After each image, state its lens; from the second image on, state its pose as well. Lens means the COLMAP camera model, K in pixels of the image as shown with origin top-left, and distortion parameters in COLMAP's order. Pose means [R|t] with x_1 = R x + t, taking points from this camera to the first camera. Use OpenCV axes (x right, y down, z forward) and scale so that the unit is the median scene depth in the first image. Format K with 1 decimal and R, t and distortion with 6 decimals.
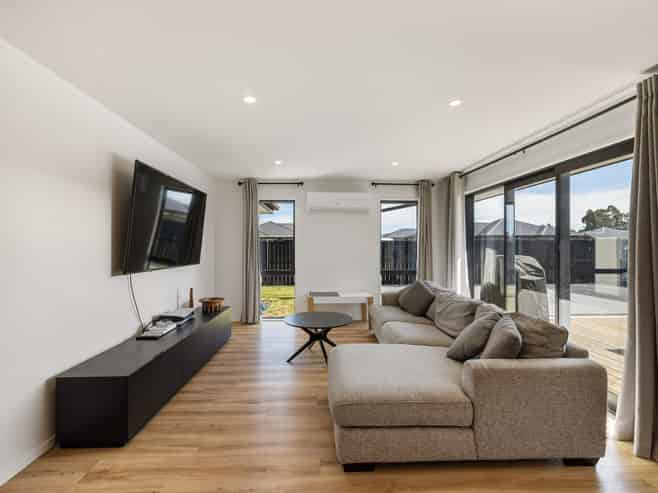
lens RADIAL K [[314.3, 0, 328.4], [0, 314.3, 244.8], [0, 0, 1]] dist [0.003633, 0.000087]
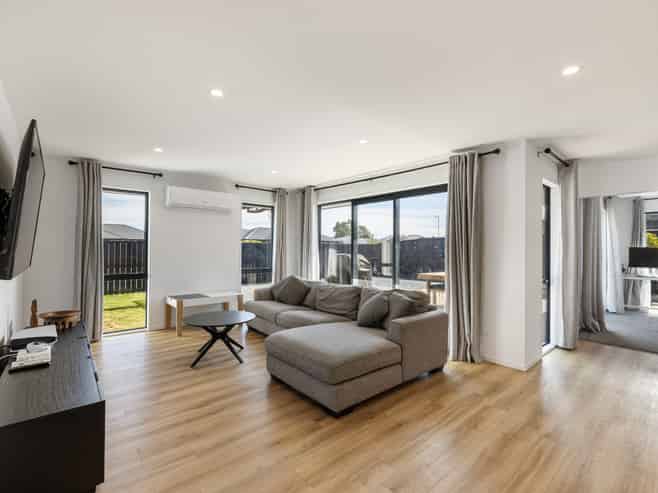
lens RADIAL K [[314.3, 0, 326.0], [0, 314.3, 247.2], [0, 0, 1]] dist [0.003633, 0.000087]
pose [[0.786399, 0.008454, 0.617661, -0.301044], [-0.006699, 0.999964, -0.005158, 0.012436], [-0.617683, -0.000081, 0.786427, 0.009853]]
